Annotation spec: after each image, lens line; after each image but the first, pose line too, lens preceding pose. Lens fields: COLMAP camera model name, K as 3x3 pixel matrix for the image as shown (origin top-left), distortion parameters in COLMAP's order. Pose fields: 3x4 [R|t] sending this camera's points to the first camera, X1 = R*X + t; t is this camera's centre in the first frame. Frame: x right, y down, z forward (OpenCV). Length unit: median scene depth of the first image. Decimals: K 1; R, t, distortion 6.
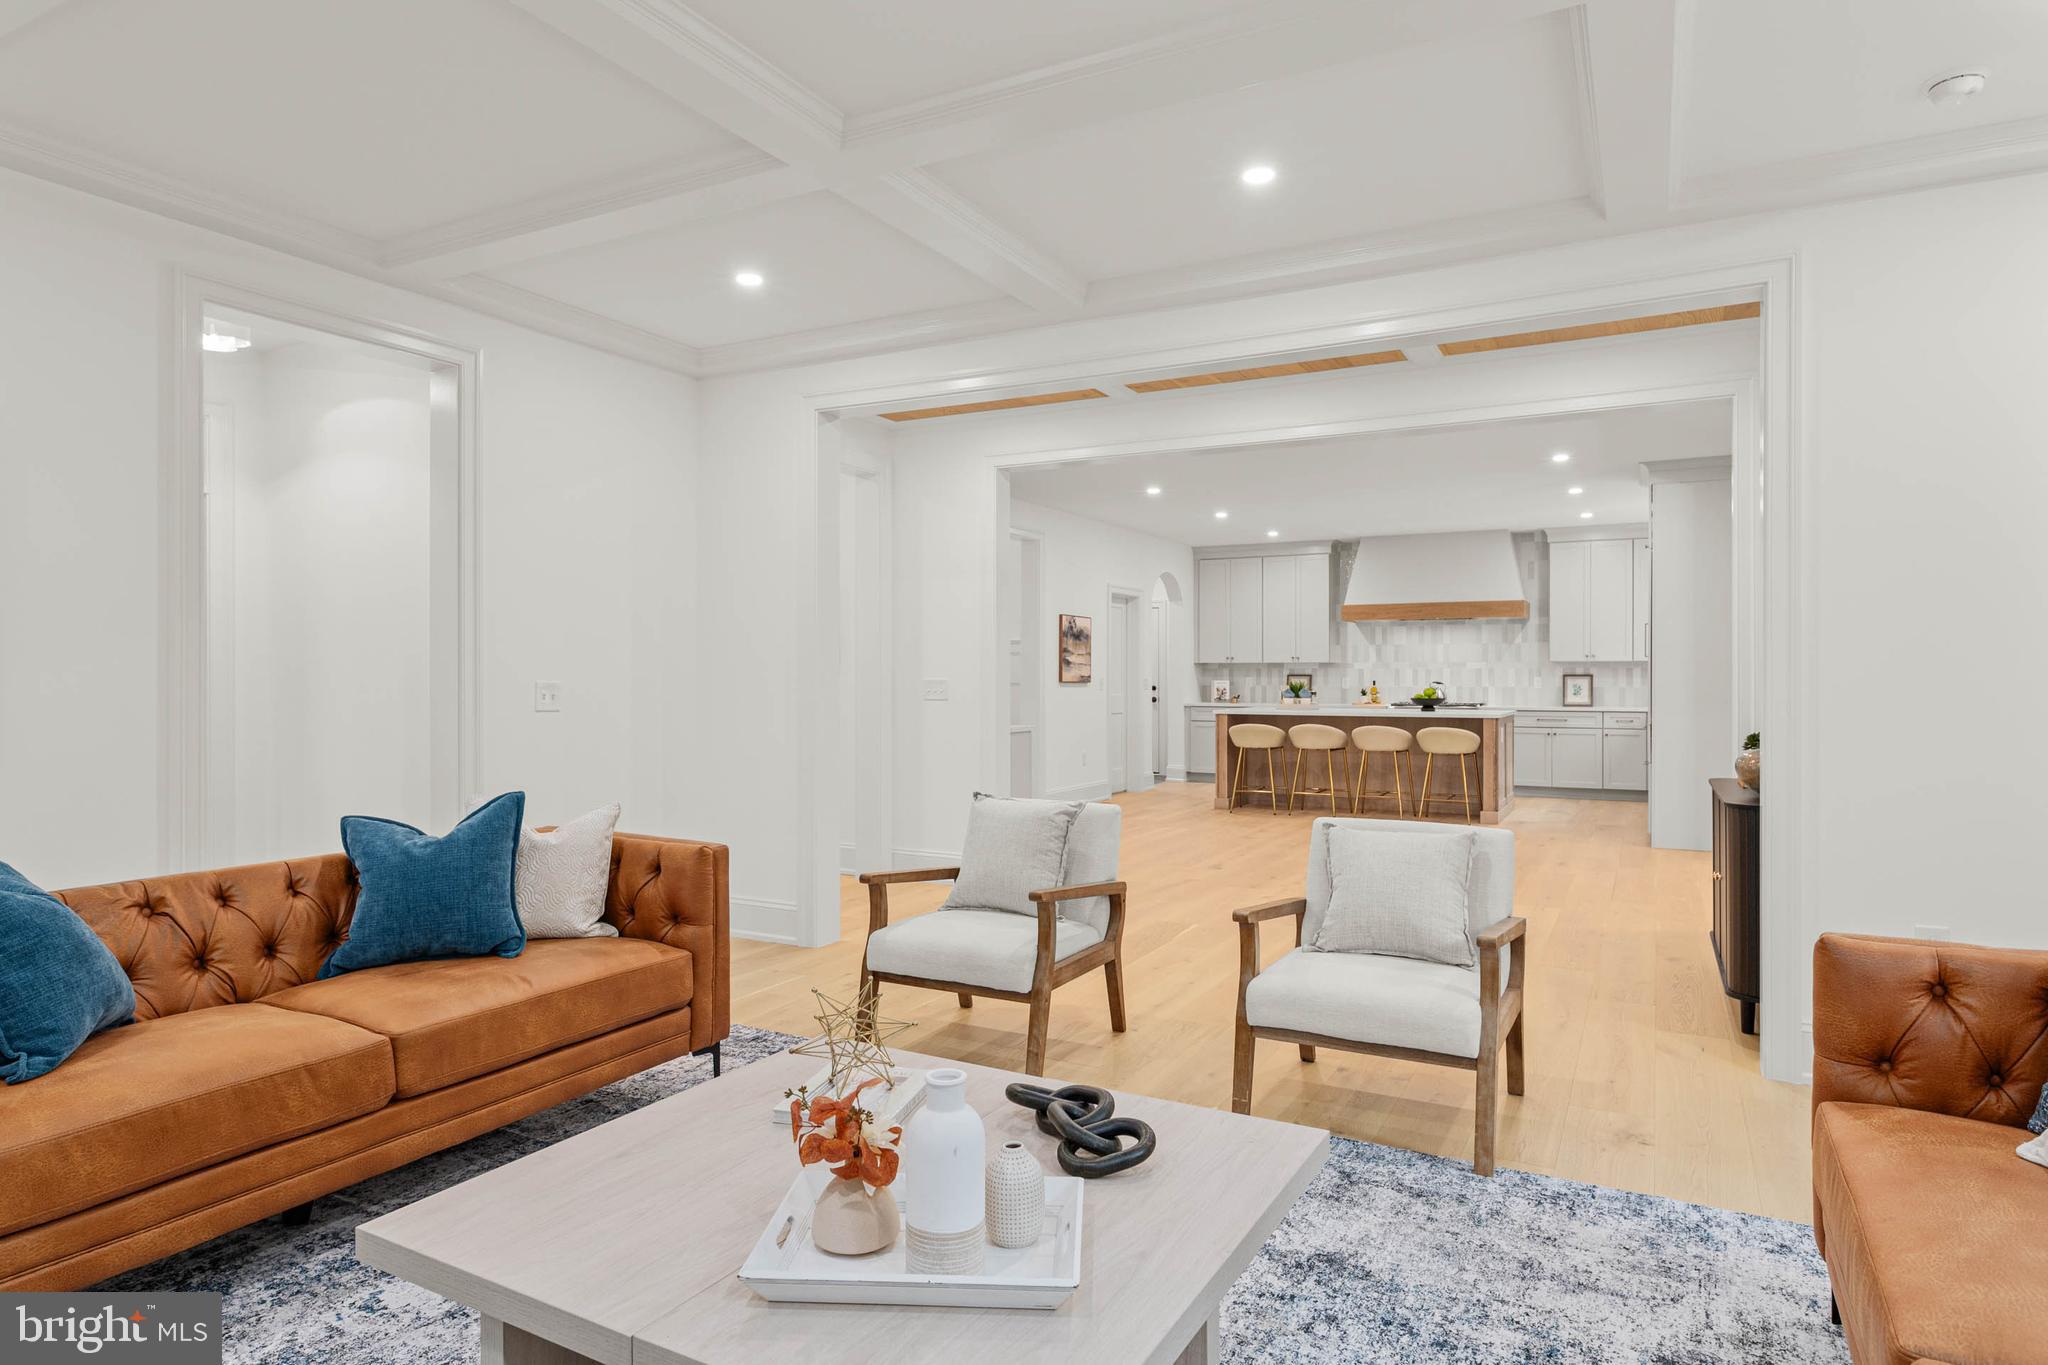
lens RADIAL K [[1172.1, 0, 1024.0], [0, 1172.1, 682.5], [0, 0, 1]] dist [-0.016031, 0.001161]
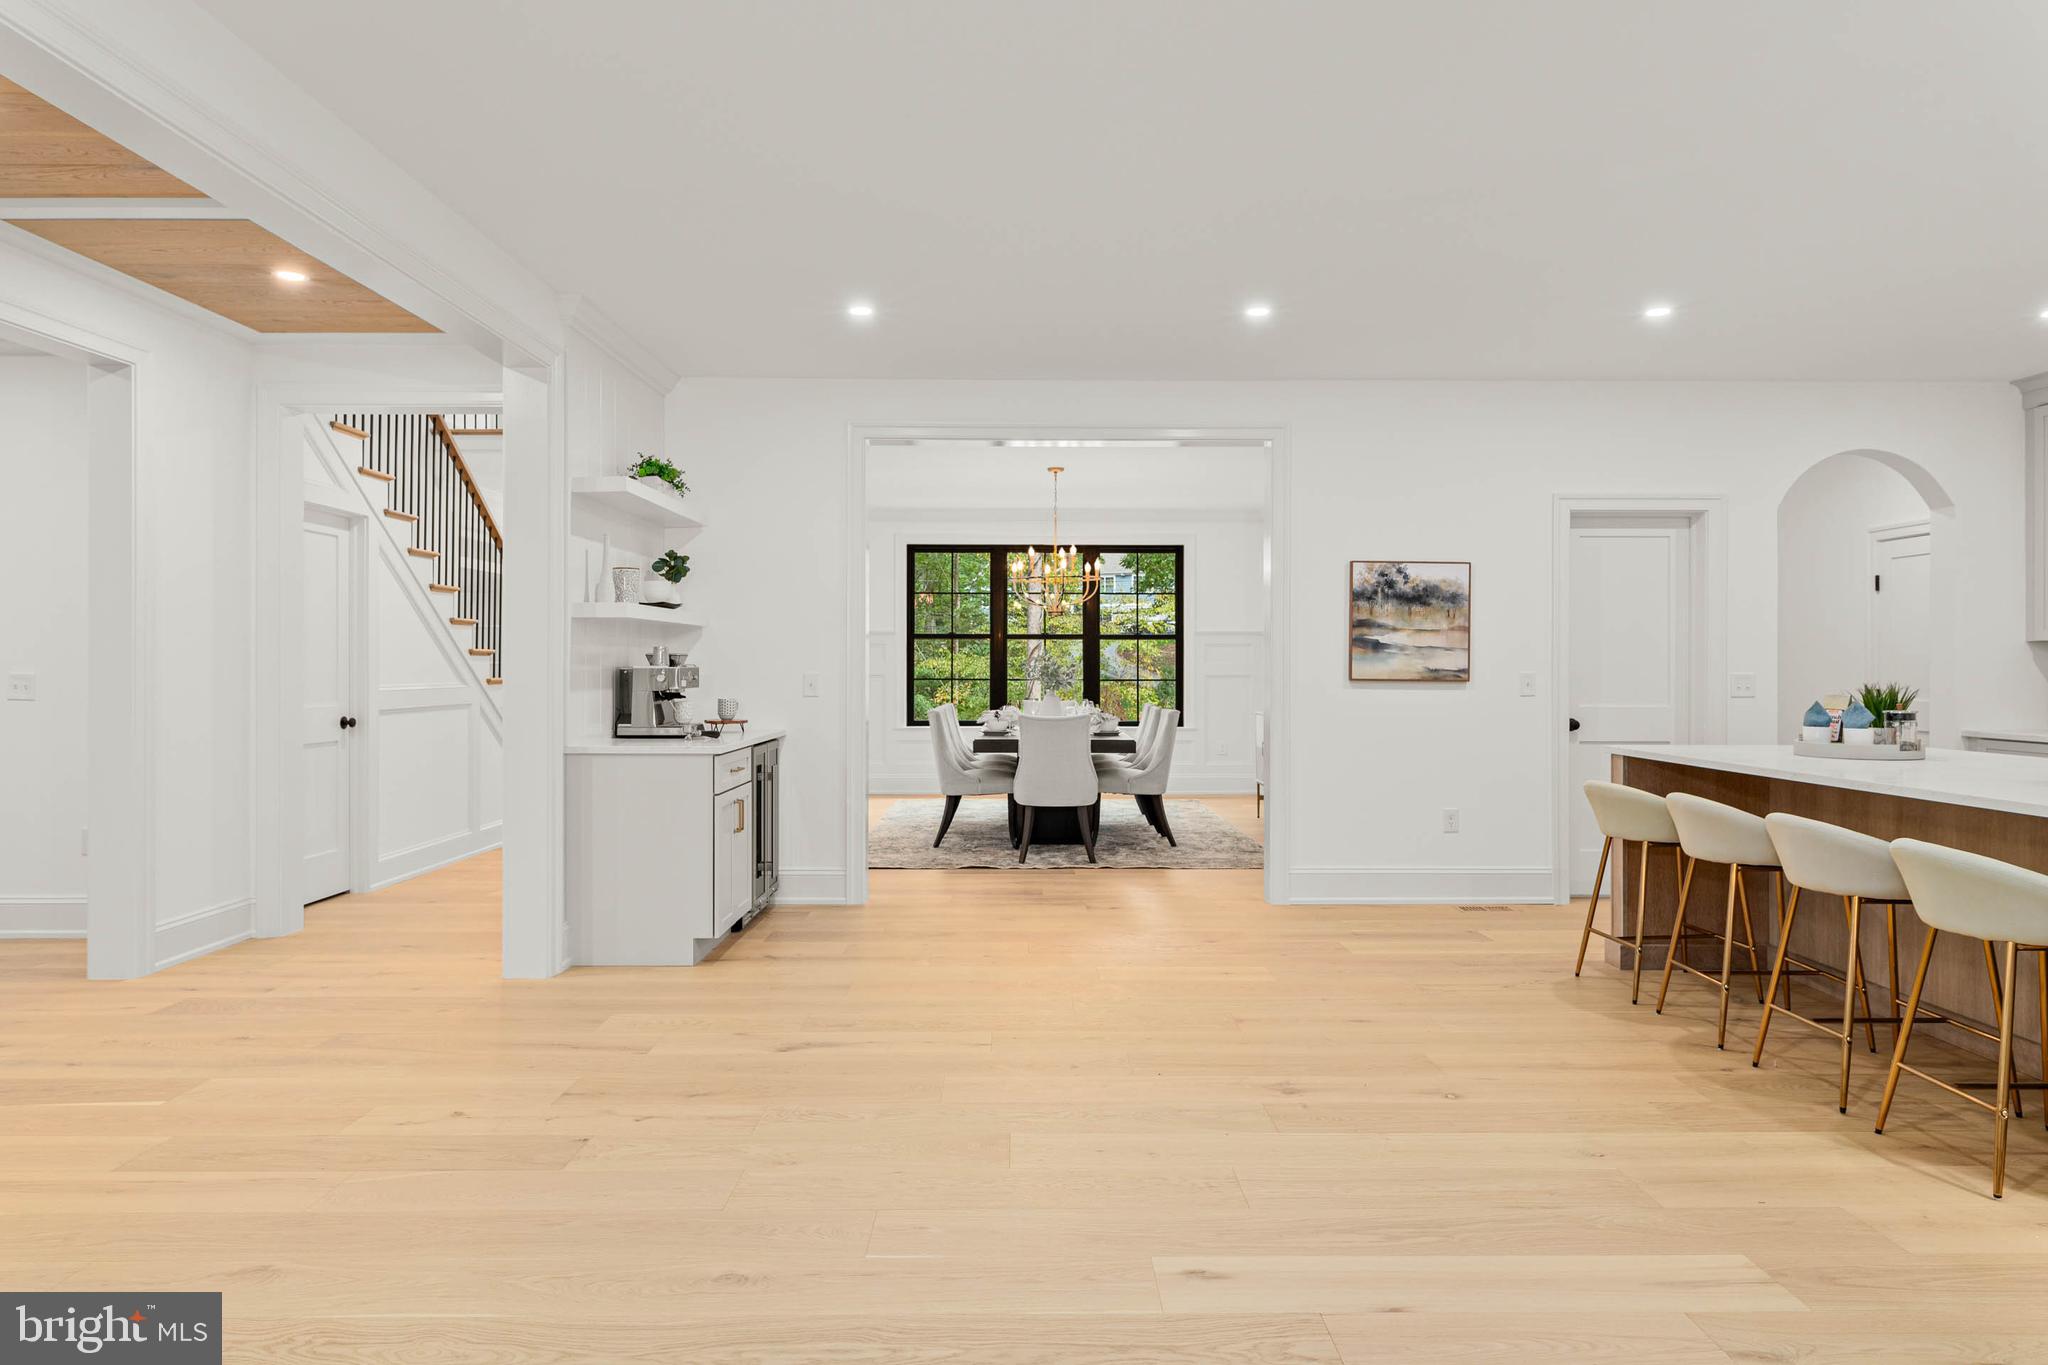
lens RADIAL K [[1149.7, 0, 1026.1], [0, 1149.7, 669.1], [0, 0, 1]] dist [0.002158, 0.000758]
pose [[0.491000, 0.000159, -0.871159, 0.378530], [-0.005875, 0.999978, -0.003129, -0.002588], [0.871140, 0.006655, 0.490990, 0.503909]]
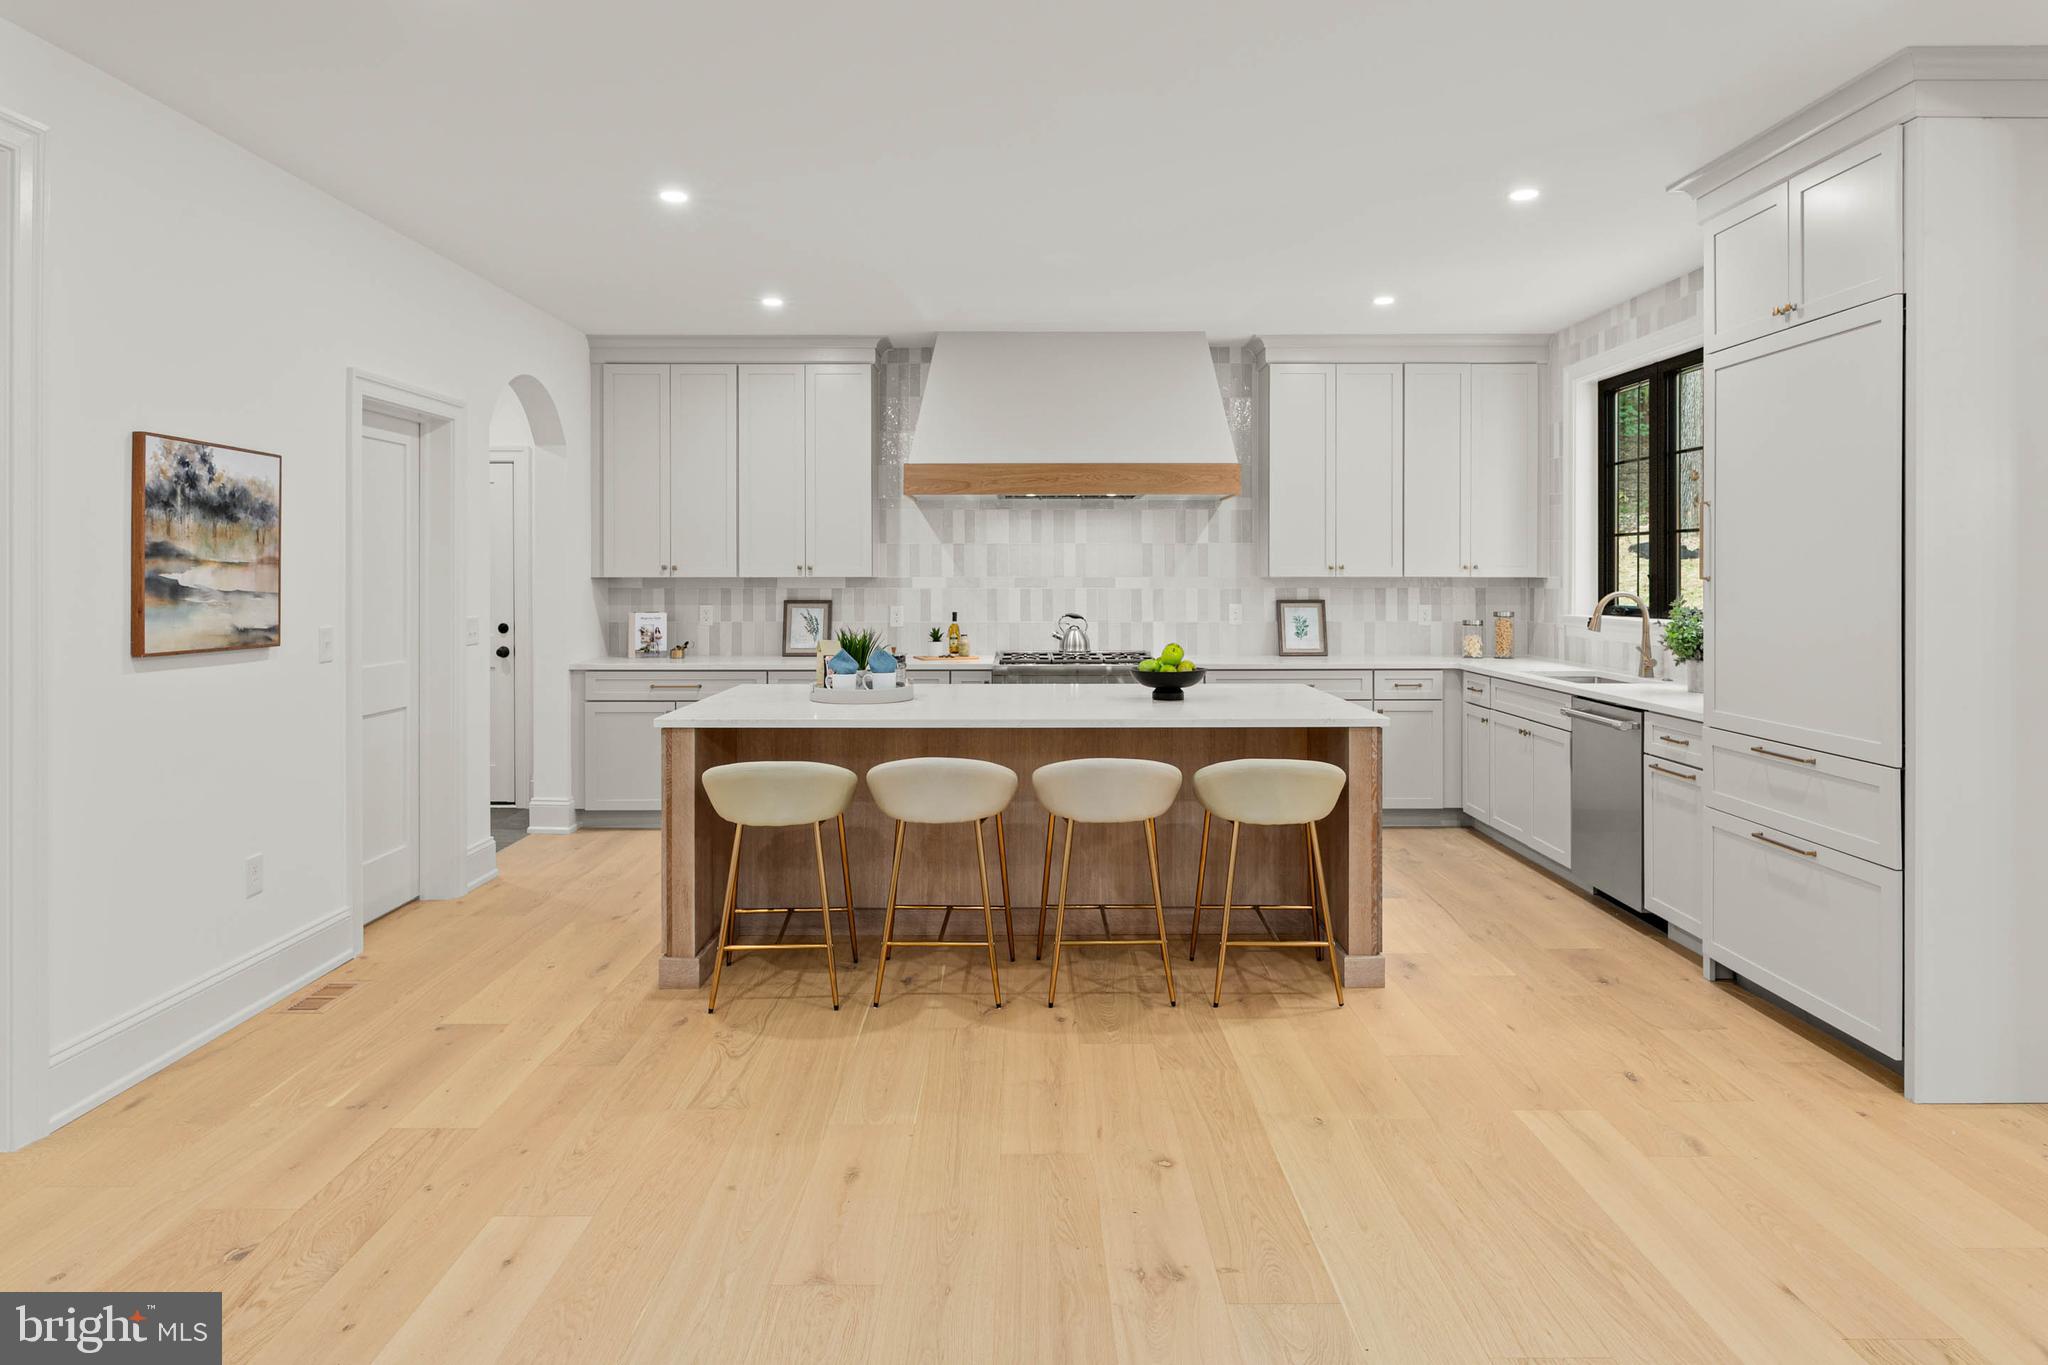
lens RADIAL K [[1207.8, 0, 1024.5], [0, 1207.8, 577.1], [0, 0, 1]] dist [0.002906, 0.000774]
pose [[0.878964, -0.001999, 0.476884, 0.071732], [0.003436, 0.999992, -0.002141, -0.016566], [-0.476876, 0.003521, 0.878963, 0.529050]]
